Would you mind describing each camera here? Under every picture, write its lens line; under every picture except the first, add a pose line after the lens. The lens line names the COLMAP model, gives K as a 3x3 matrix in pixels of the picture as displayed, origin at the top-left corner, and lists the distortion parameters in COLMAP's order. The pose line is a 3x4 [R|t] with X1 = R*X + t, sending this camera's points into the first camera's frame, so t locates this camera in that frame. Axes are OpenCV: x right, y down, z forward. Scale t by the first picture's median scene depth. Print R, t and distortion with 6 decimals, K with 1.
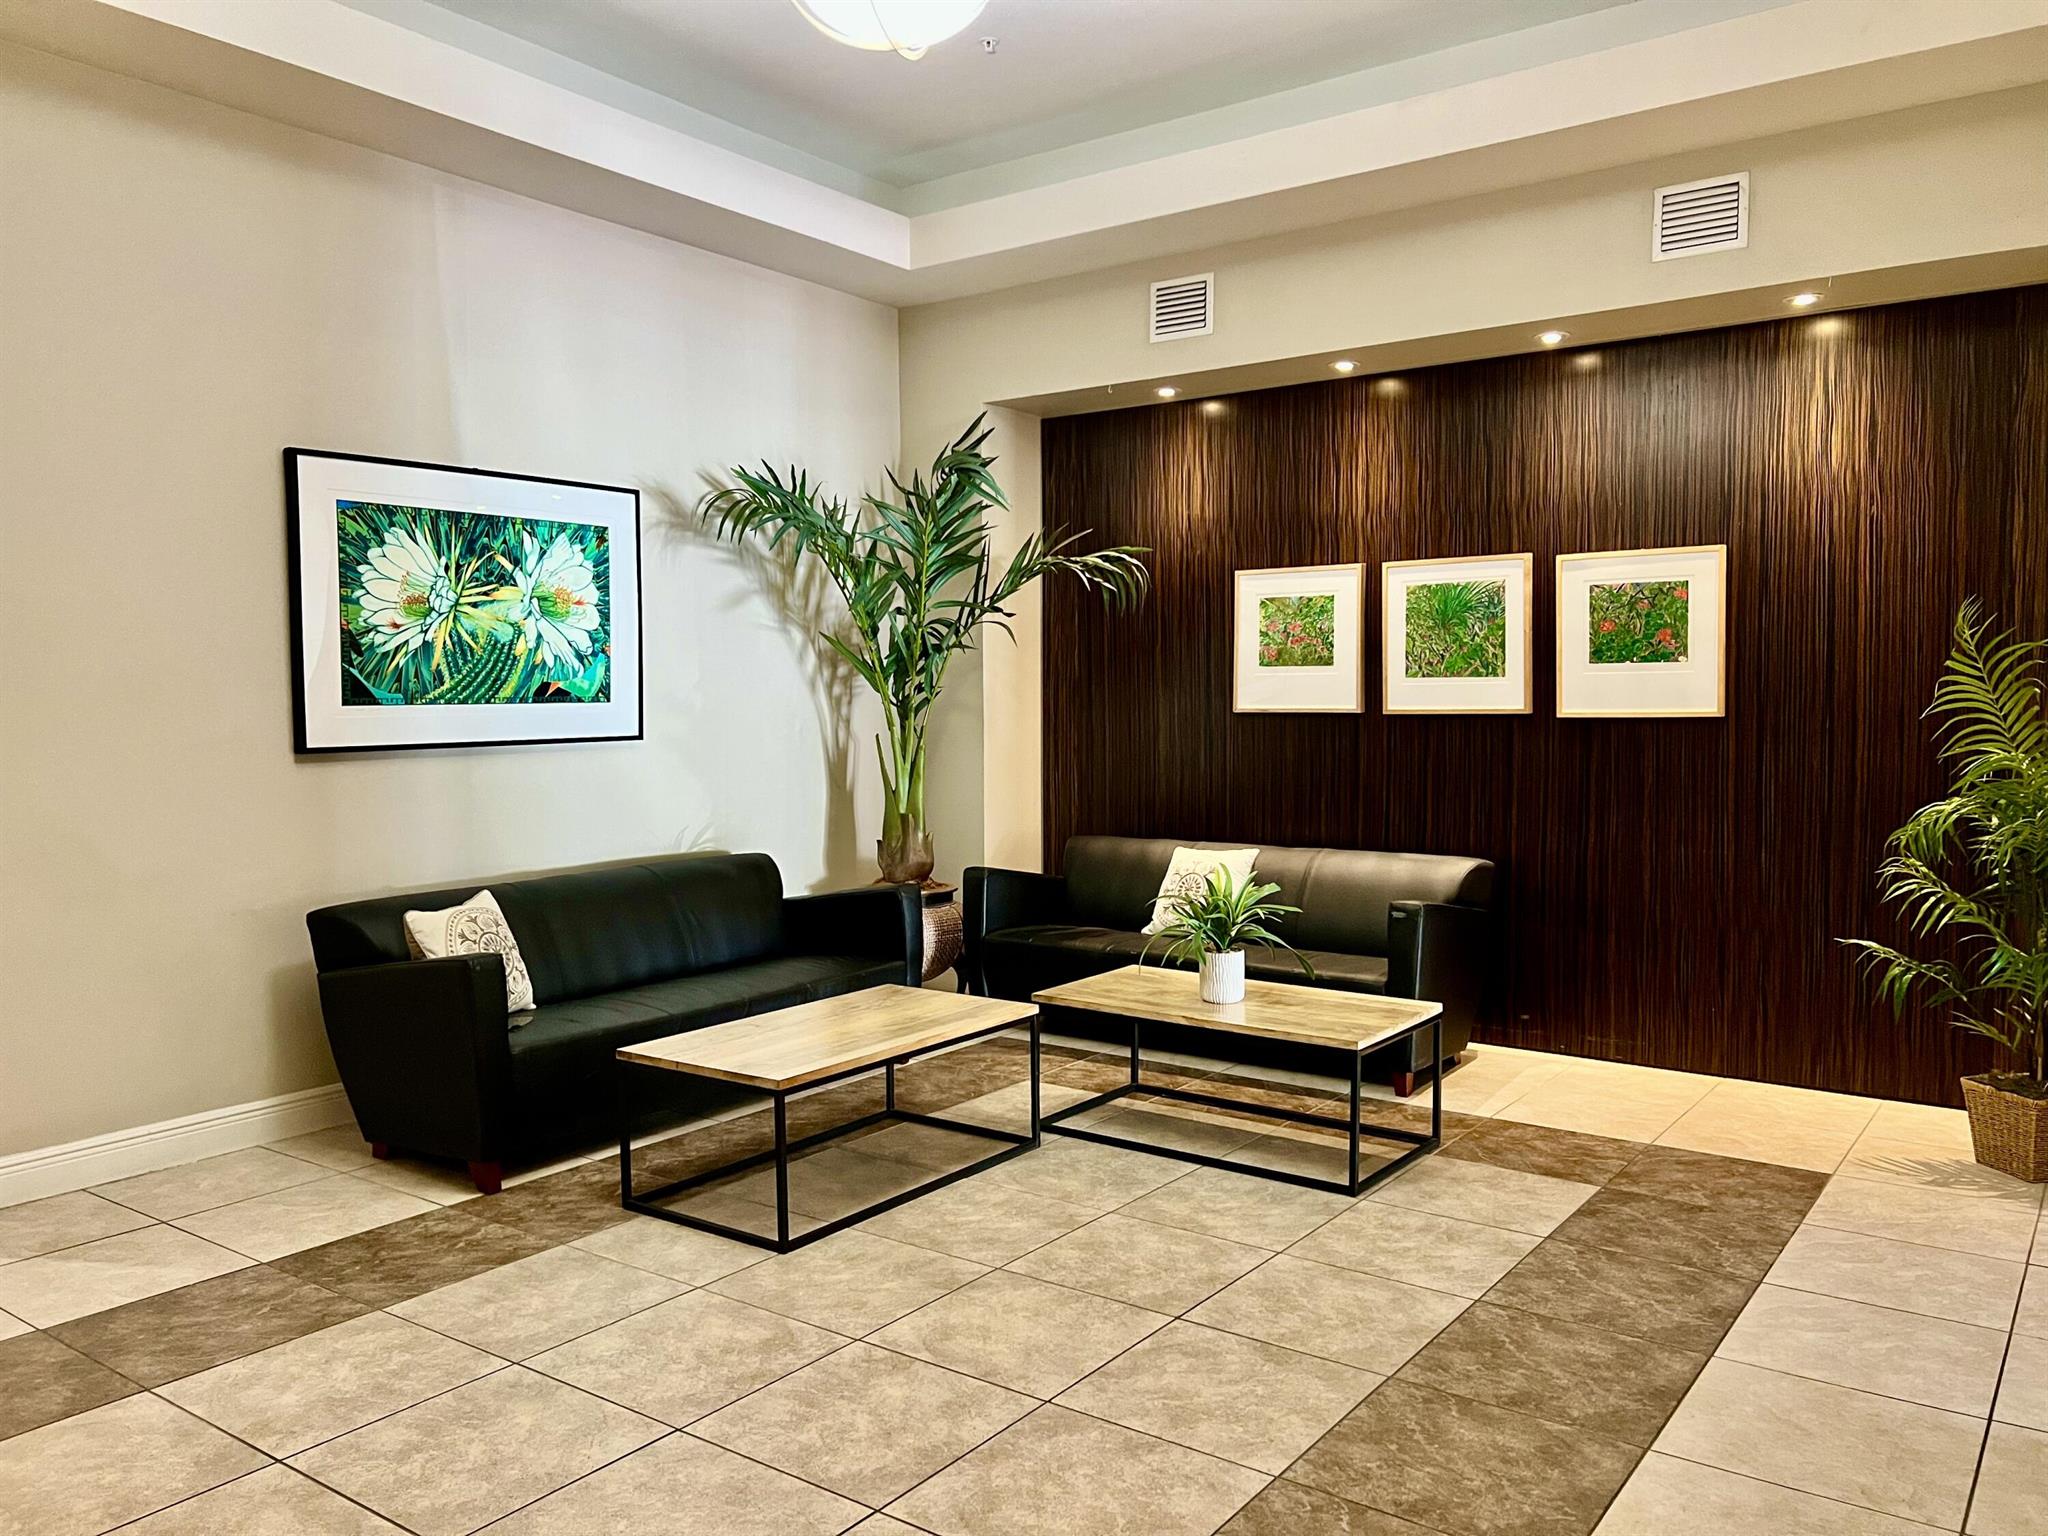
lens RADIAL K [[1544.5, 0, 1035.3], [0, 1544.5, 752.0], [0, 0, 1]] dist [0.019256, -0.022877]
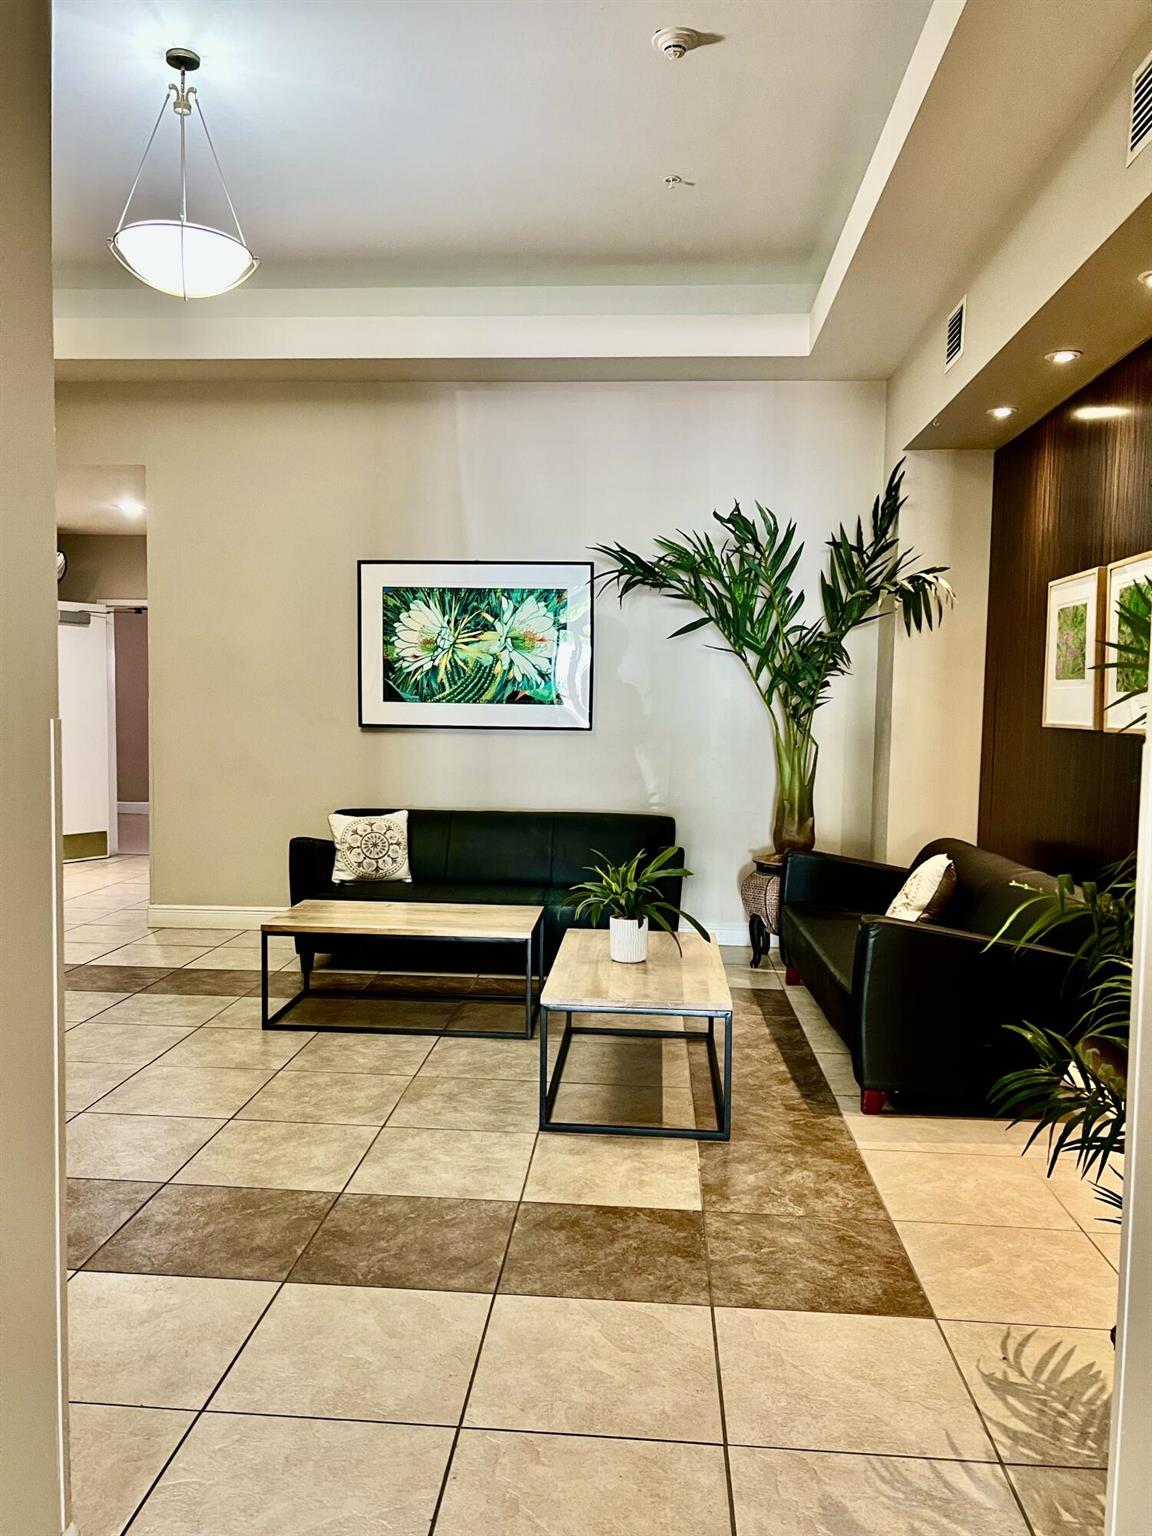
lens RADIAL K [[1158.4, 0, 581.2], [0, 1158.4, 782.6], [0, 0, 1]] dist [0.019256, -0.022877]
pose [[0.536475, 0.077822, -0.840320, 0.789710], [-0.054228, 0.996860, 0.057700, -0.025610], [0.842172, 0.014614, 0.539011, 0.453376]]
